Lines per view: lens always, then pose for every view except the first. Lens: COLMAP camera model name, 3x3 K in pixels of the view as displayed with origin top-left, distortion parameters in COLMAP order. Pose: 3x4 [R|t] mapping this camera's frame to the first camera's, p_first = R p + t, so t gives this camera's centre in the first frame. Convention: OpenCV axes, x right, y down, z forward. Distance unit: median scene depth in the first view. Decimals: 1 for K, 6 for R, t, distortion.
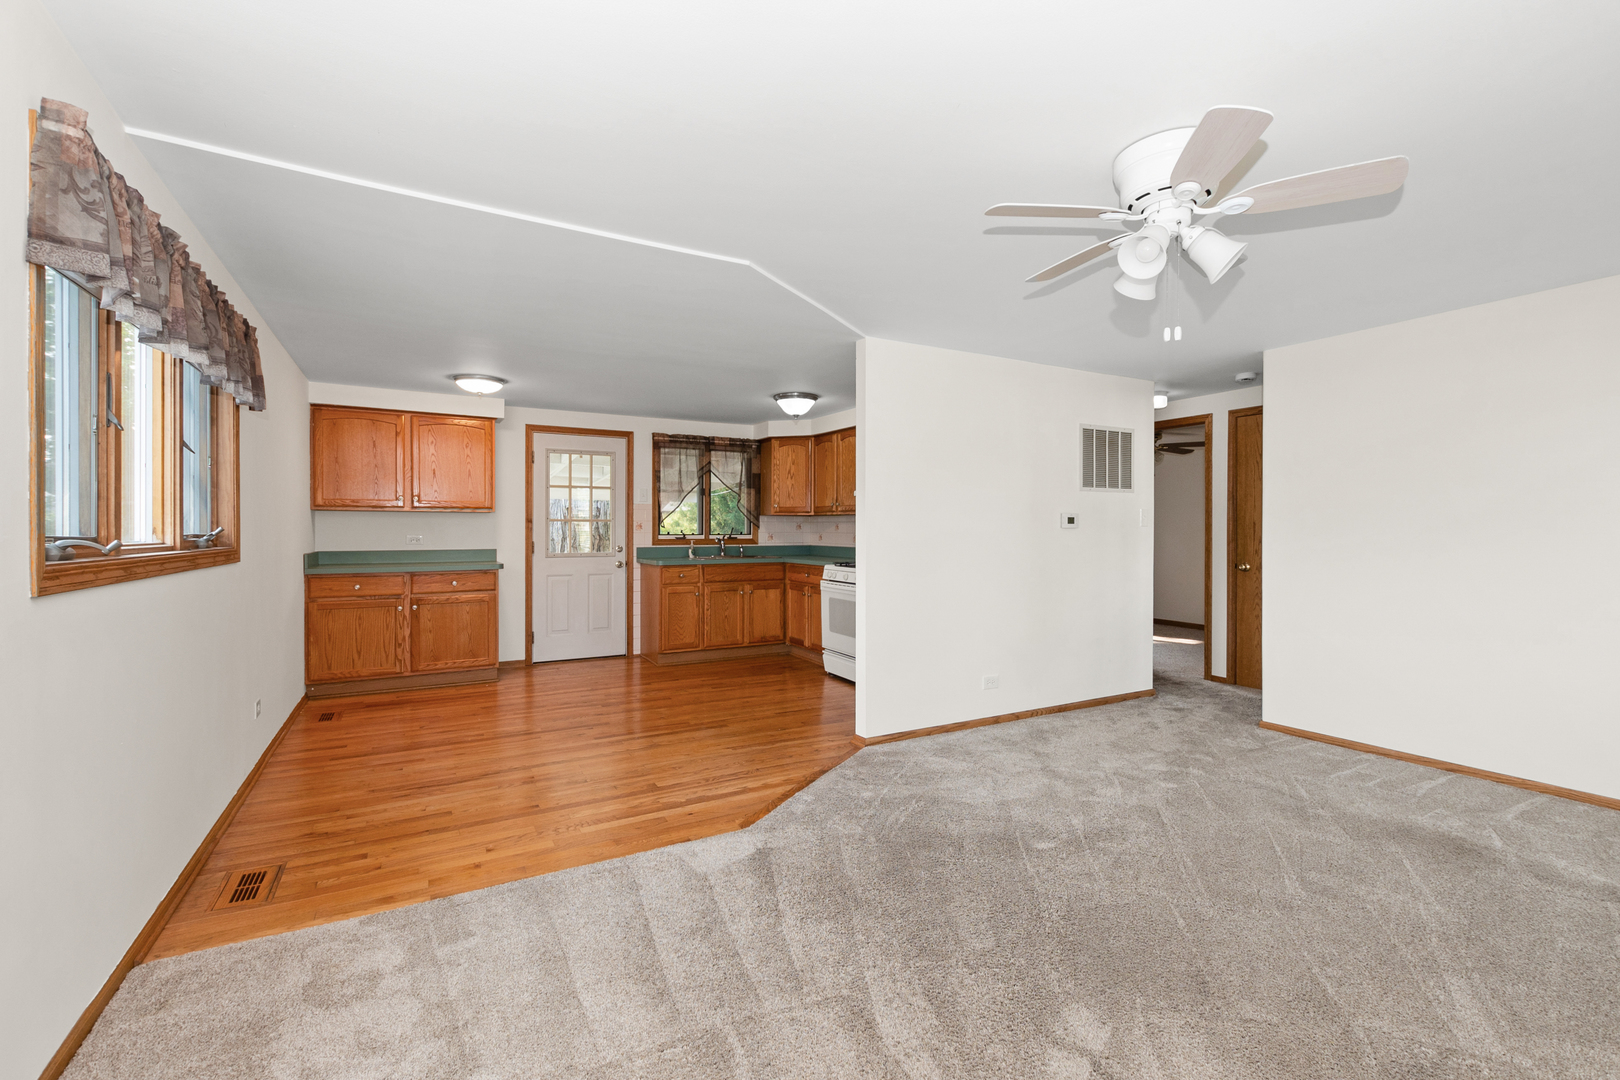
lens RADIAL K [[700.9, 0, 831.5], [0, 700.9, 528.0], [0, 0, 1]] dist [0.006921, -0.003277]
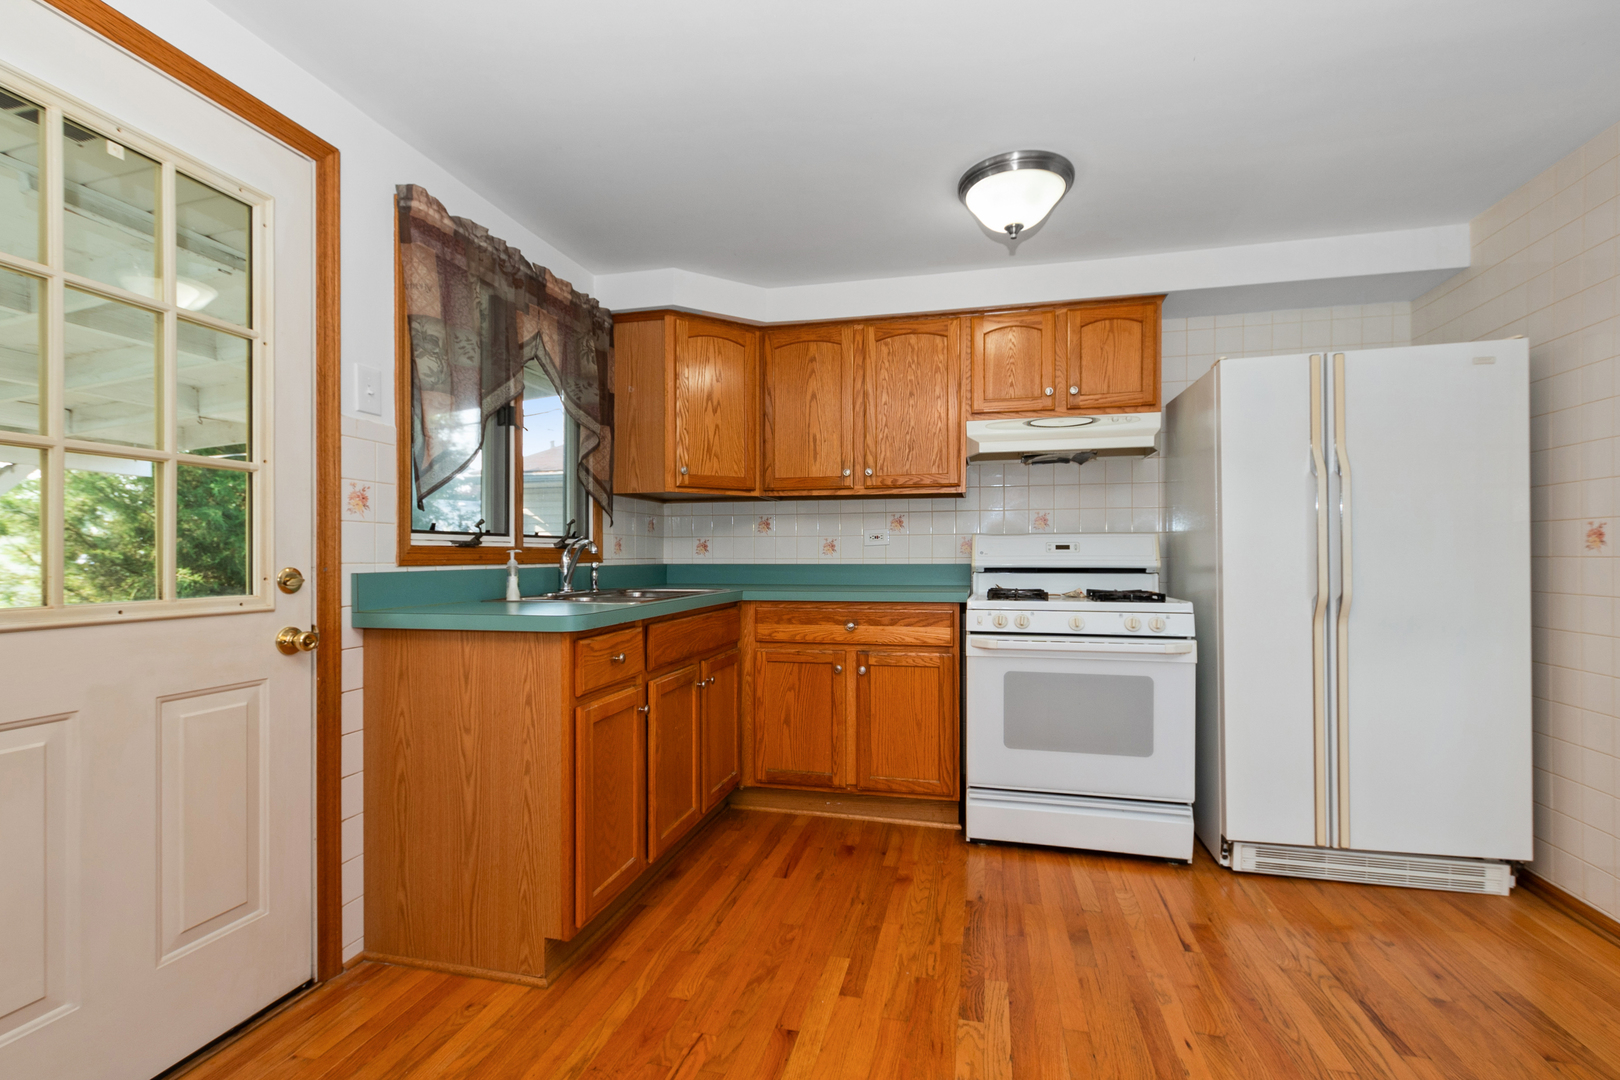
lens RADIAL K [[700.9, 0, 801.3], [0, 700.9, 556.6], [0, 0, 1]] dist [0.006921, -0.003277]
pose [[0.695002, -0.006835, 0.718975, -0.399126], [0.007125, 0.999971, 0.002619, 0.024004], [-0.718972, 0.003302, 0.695031, 0.765254]]
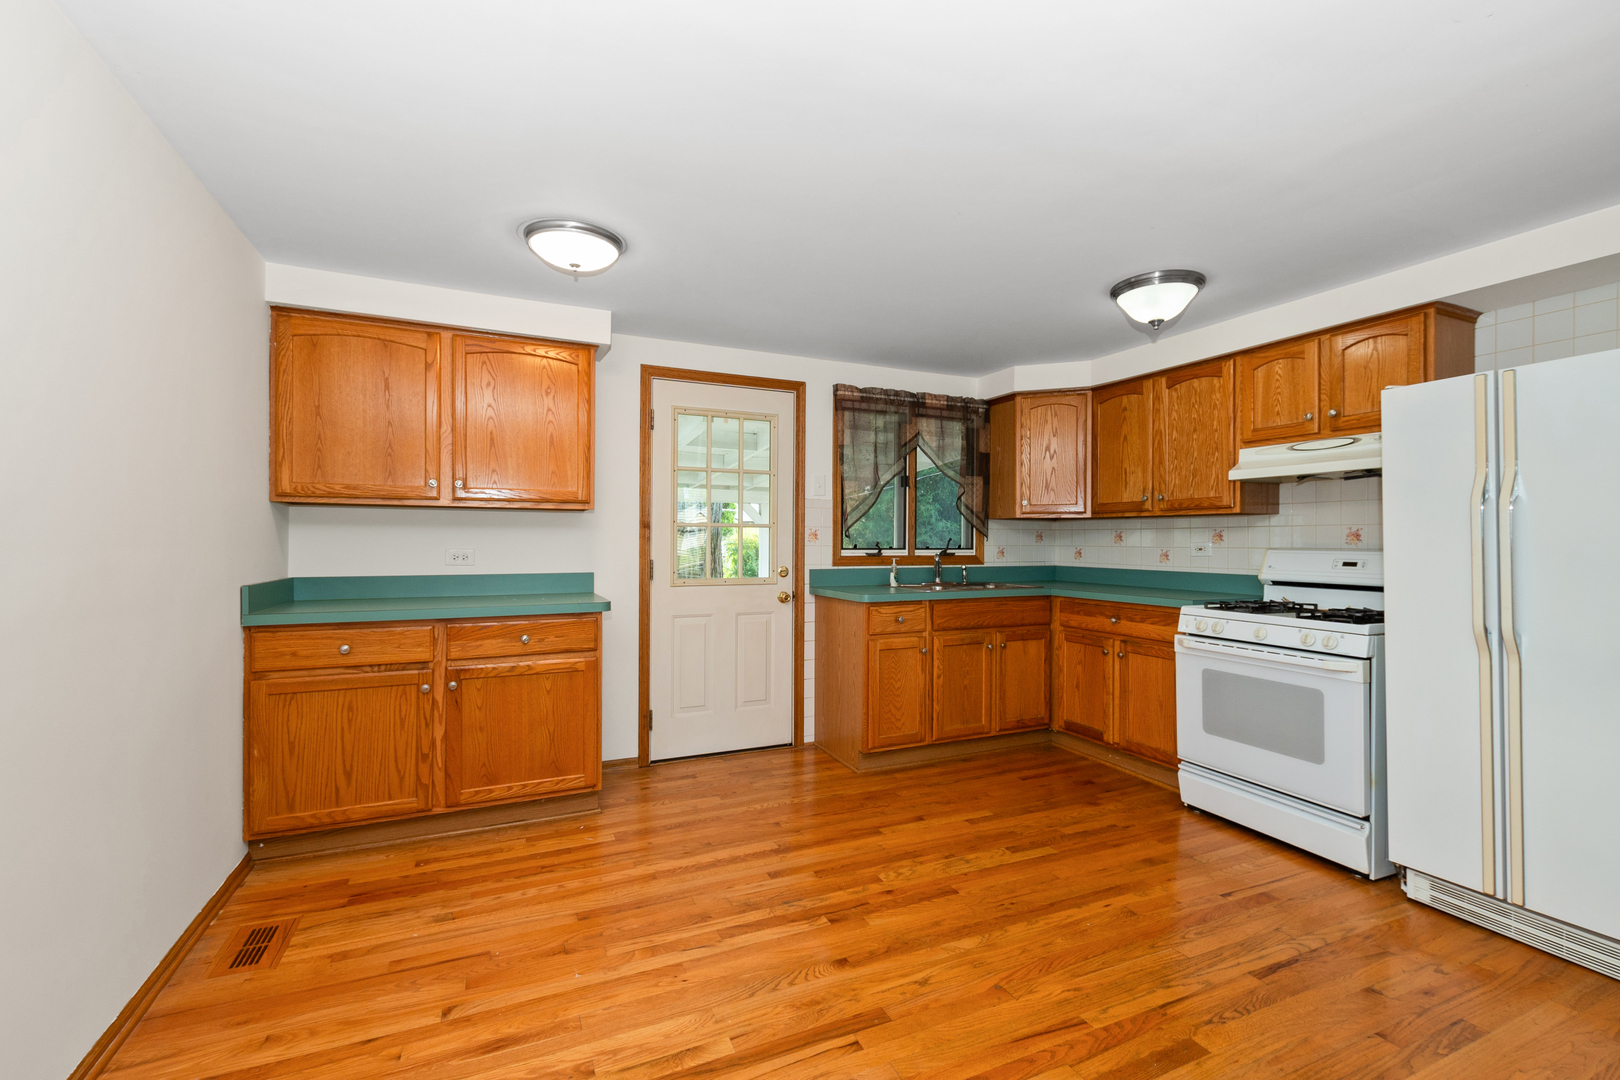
lens RADIAL K [[700.9, 0, 834.8], [0, 700.9, 535.8], [0, 0, 1]] dist [0.006921, -0.003277]
pose [[0.996602, 0.000566, -0.082361, -0.230712], [-0.001316, 0.999958, -0.009047, 0.003994], [0.082353, 0.009125, 0.996561, 0.434954]]
